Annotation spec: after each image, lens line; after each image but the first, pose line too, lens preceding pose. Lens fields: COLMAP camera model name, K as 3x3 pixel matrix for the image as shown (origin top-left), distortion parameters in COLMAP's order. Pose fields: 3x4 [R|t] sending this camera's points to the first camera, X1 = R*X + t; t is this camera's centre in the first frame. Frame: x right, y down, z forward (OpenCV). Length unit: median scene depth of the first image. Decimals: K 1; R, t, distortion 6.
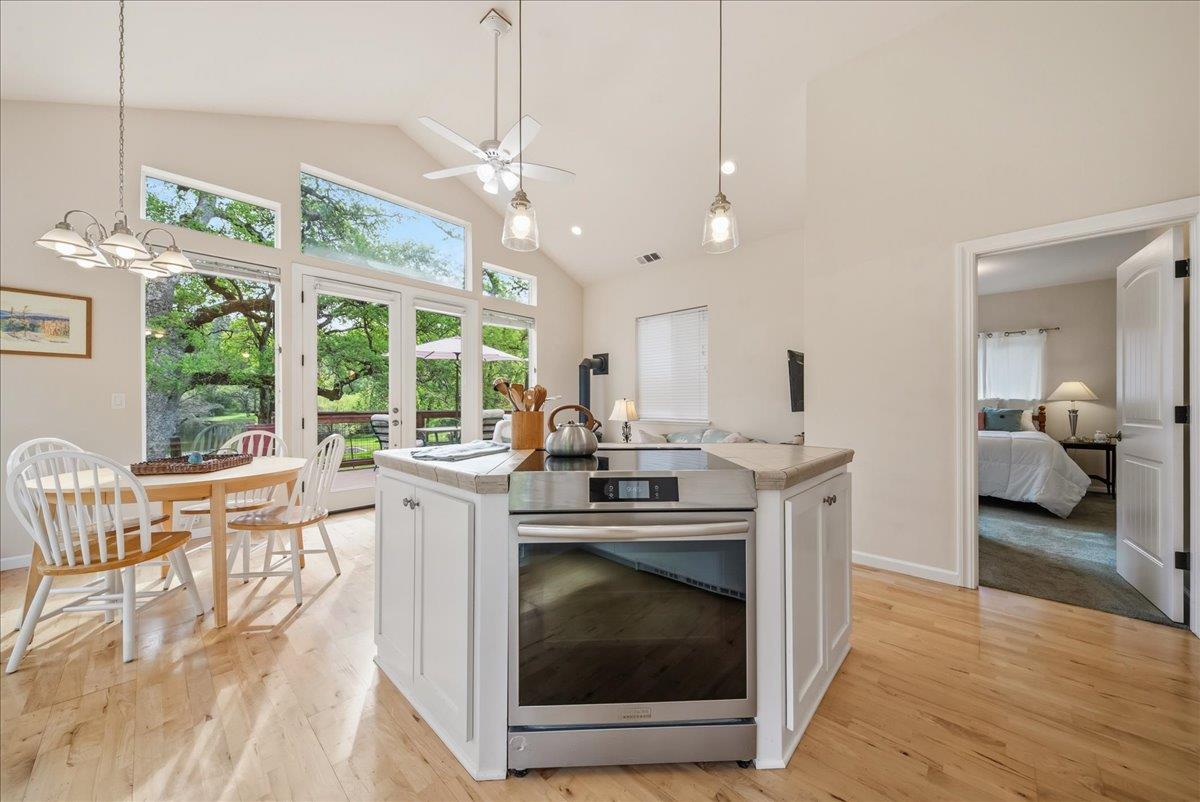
lens RADIAL K [[421.1, 0, 610.0], [0, 421.1, 407.7], [0, 0, 1]] dist [-0.000374, -0.001971]
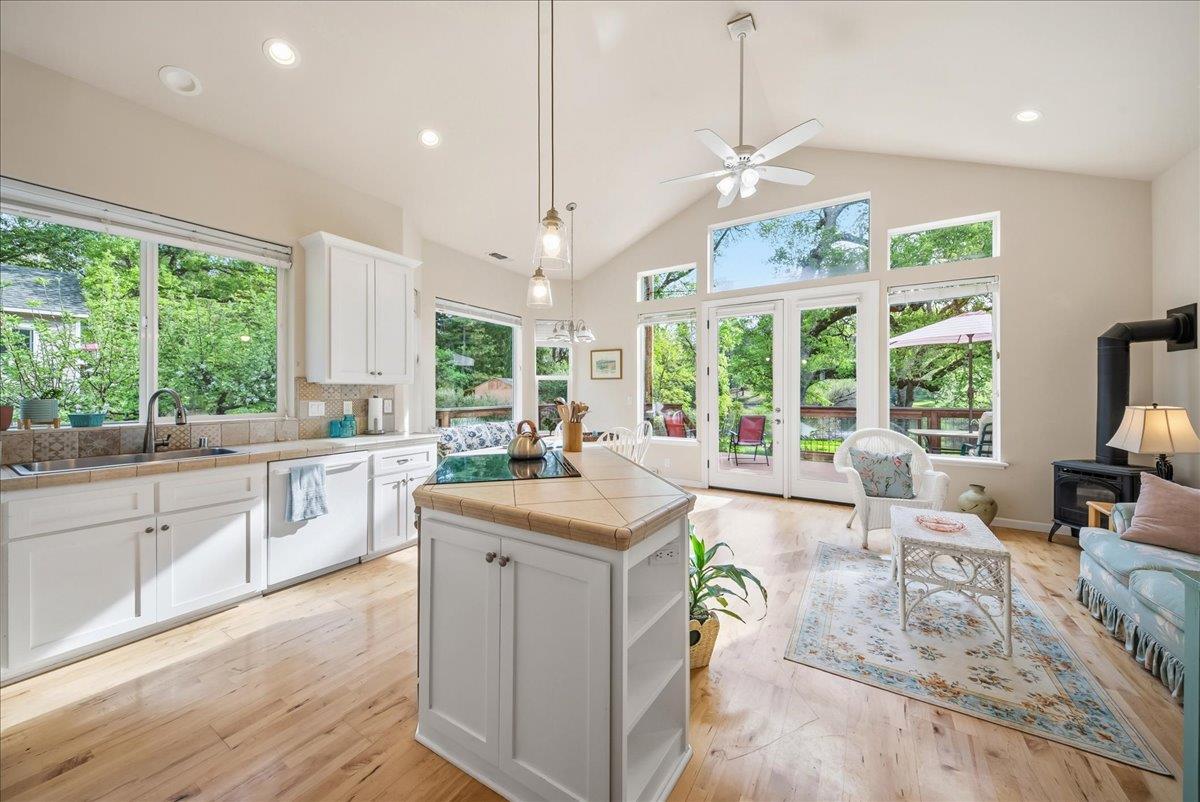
lens RADIAL K [[421.1, 0, 604.0], [0, 421.1, 390.8], [0, 0, 1]] dist [-0.000374, -0.001971]
pose [[0.181509, -0.002393, -0.983386, 0.463591], [-0.005755, 0.999977, -0.003496, -0.035835], [0.983373, 0.006294, 0.181491, 0.357466]]
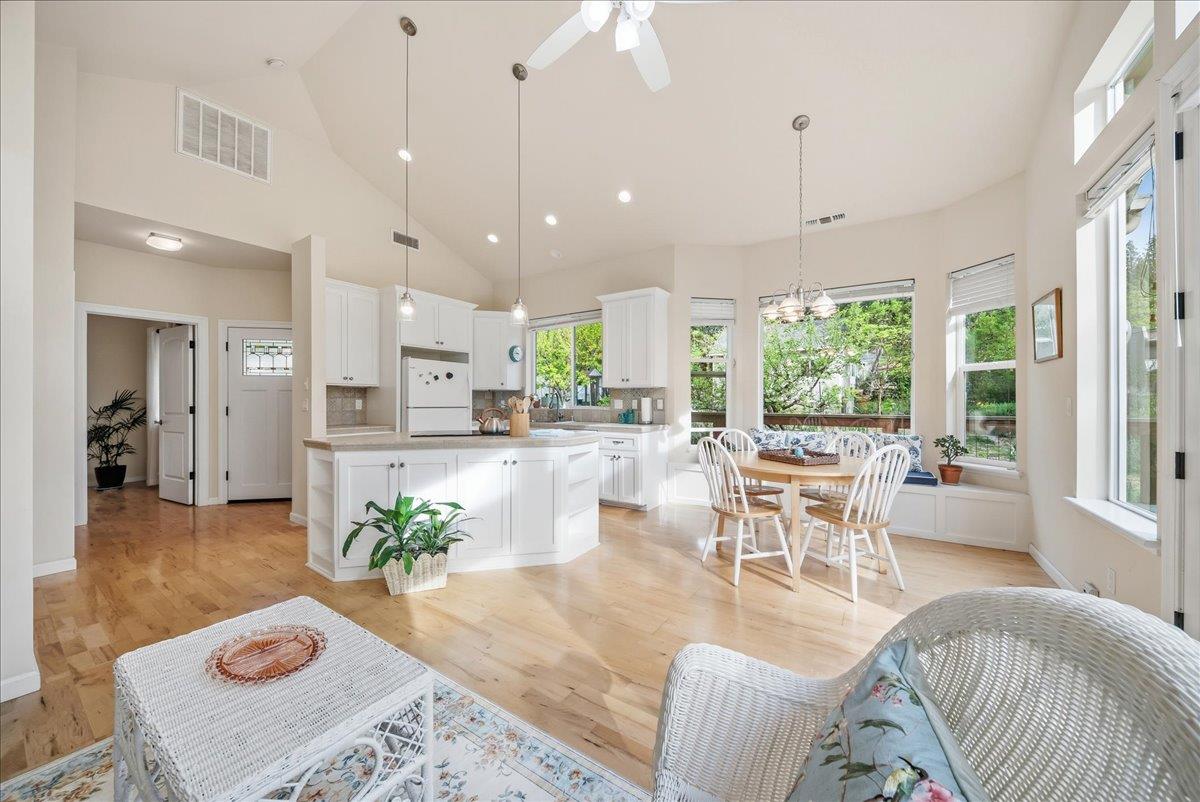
lens RADIAL K [[421.1, 0, 609.1], [0, 421.1, 401.3], [0, 0, 1]] dist [-0.000374, -0.001971]
pose [[-0.988228, -0.002231, -0.152972, -0.122573], [-0.003179, 0.999977, 0.005951, -0.019928], [0.152955, 0.006367, -0.988213, 1.114136]]
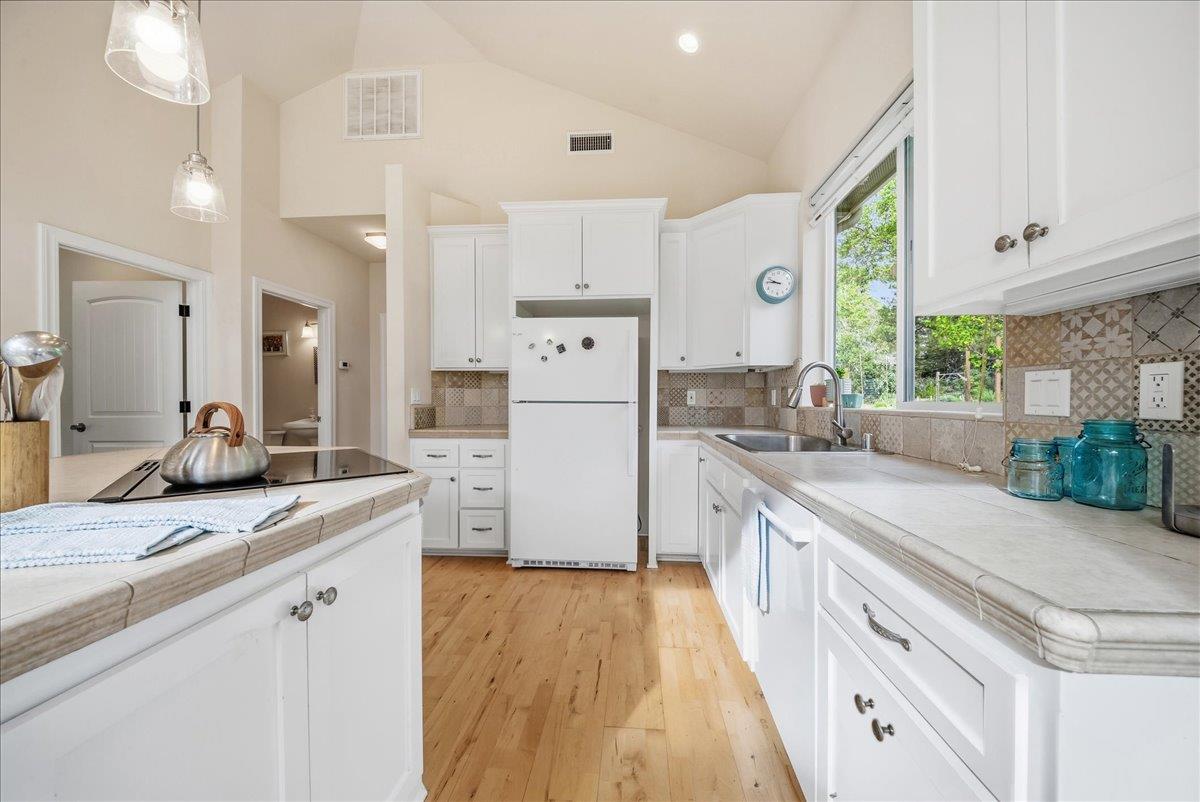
lens RADIAL K [[421.1, 0, 605.0], [0, 421.1, 403.2], [0, 0, 1]] dist [-0.000374, -0.001971]
pose [[-0.613053, -0.008716, 0.789994, -0.350984], [0.001104, 0.999929, 0.011889, -0.002906], [-0.790041, 0.008161, -0.612999, 0.332534]]
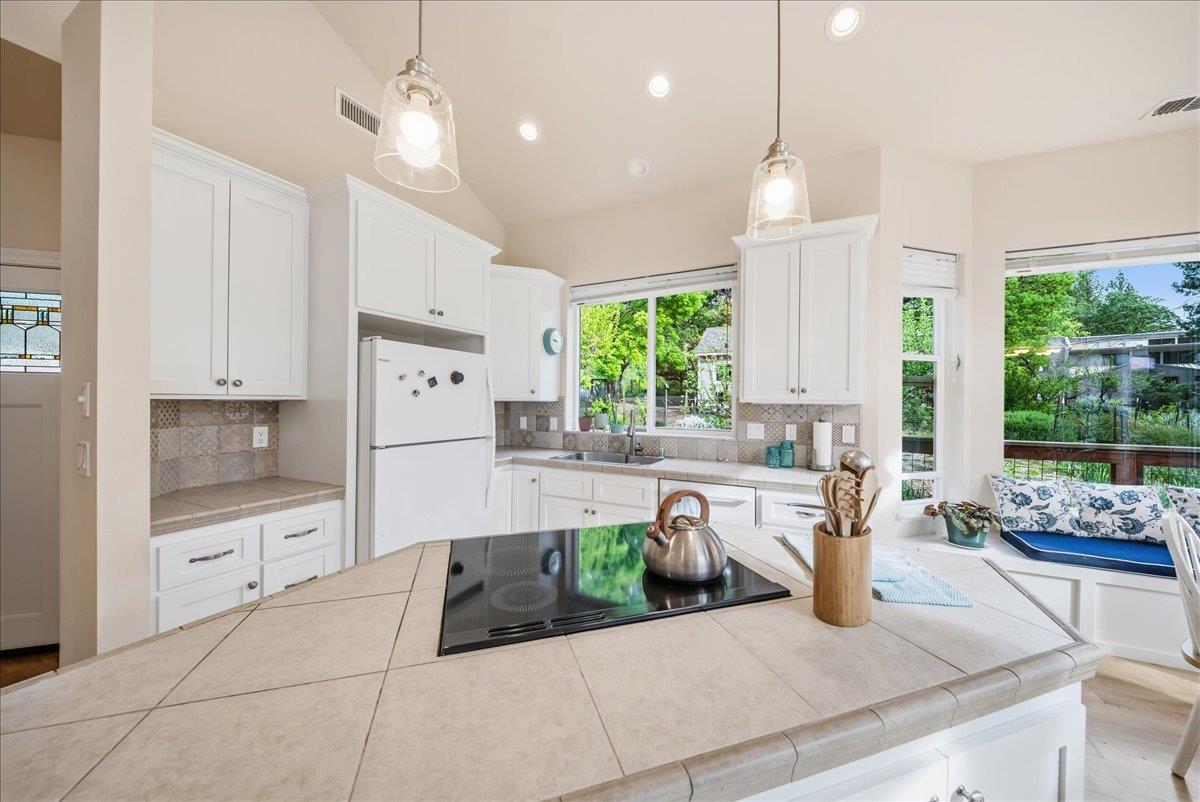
lens RADIAL K [[421.1, 0, 606.1], [0, 421.1, 401.2], [0, 0, 1]] dist [-0.000374, -0.001971]
pose [[-0.964890, -0.008695, -0.262509, 0.070104], [-0.010926, 0.999916, 0.007039, -0.053210], [0.262426, 0.009660, -0.964904, 0.570875]]
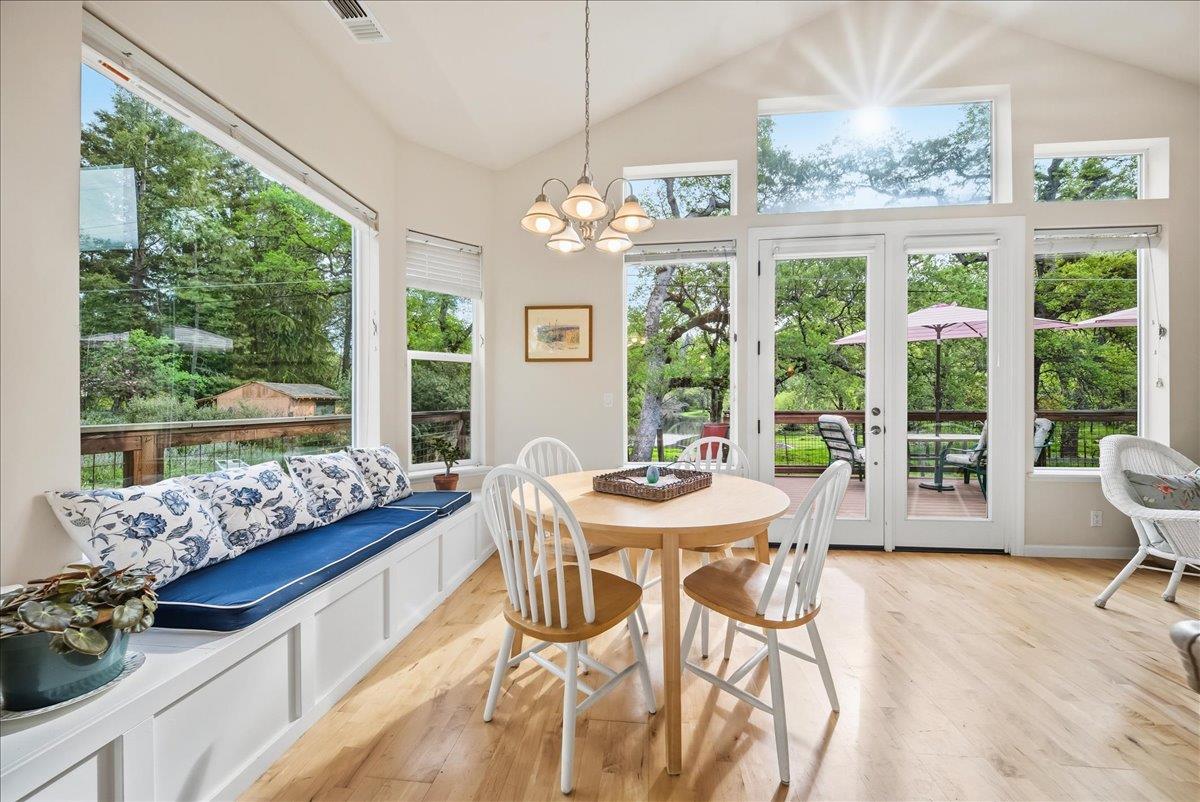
lens RADIAL K [[421.1, 0, 609.7], [0, 421.1, 403.2], [0, 0, 1]] dist [-0.000374, -0.001971]
pose [[0.597538, -0.003468, -0.801833, -0.219486], [-0.001905, 0.999982, -0.005744, -0.002233], [0.801839, 0.004960, 0.597520, 0.250387]]
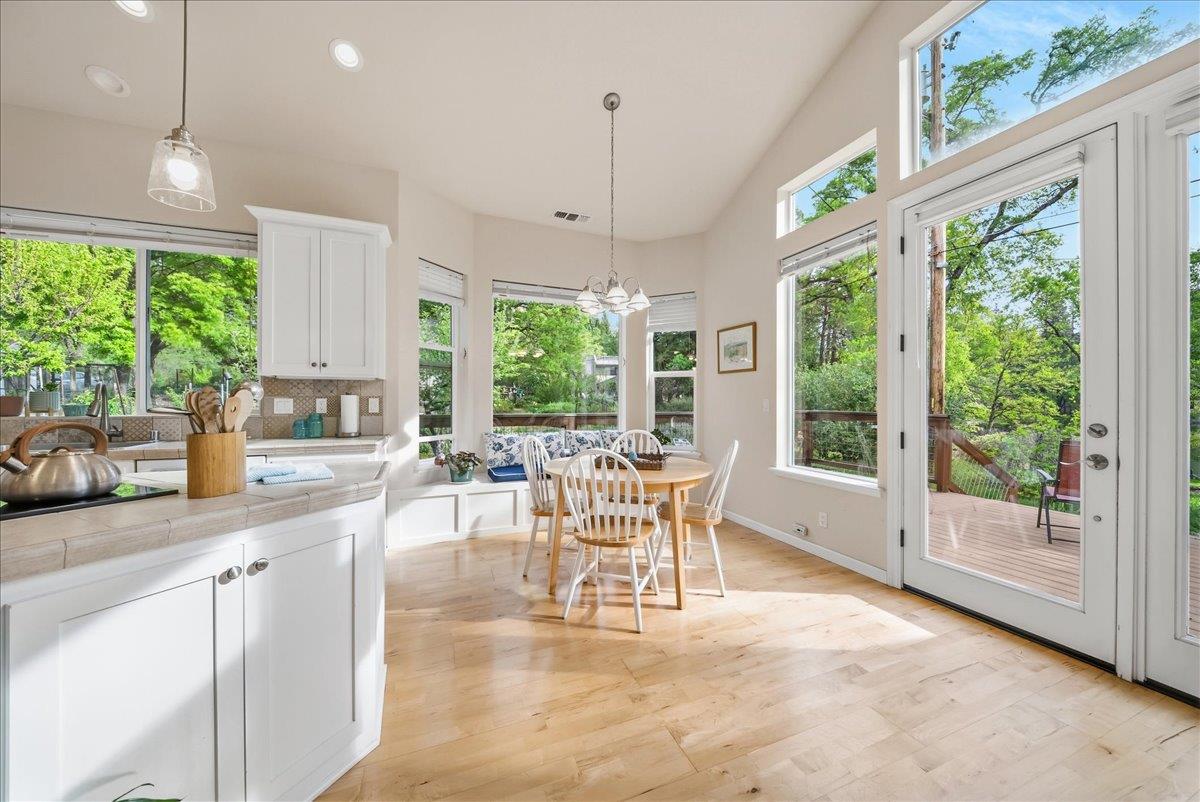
lens RADIAL K [[421.1, 0, 607.0], [0, 421.1, 400.4], [0, 0, 1]] dist [-0.000374, -0.001971]
pose [[-0.439783, -0.002866, -0.898099, 0.044992], [-0.007336, 0.999973, 0.000401, -0.017942], [0.898074, 0.006765, -0.439792, 0.745508]]
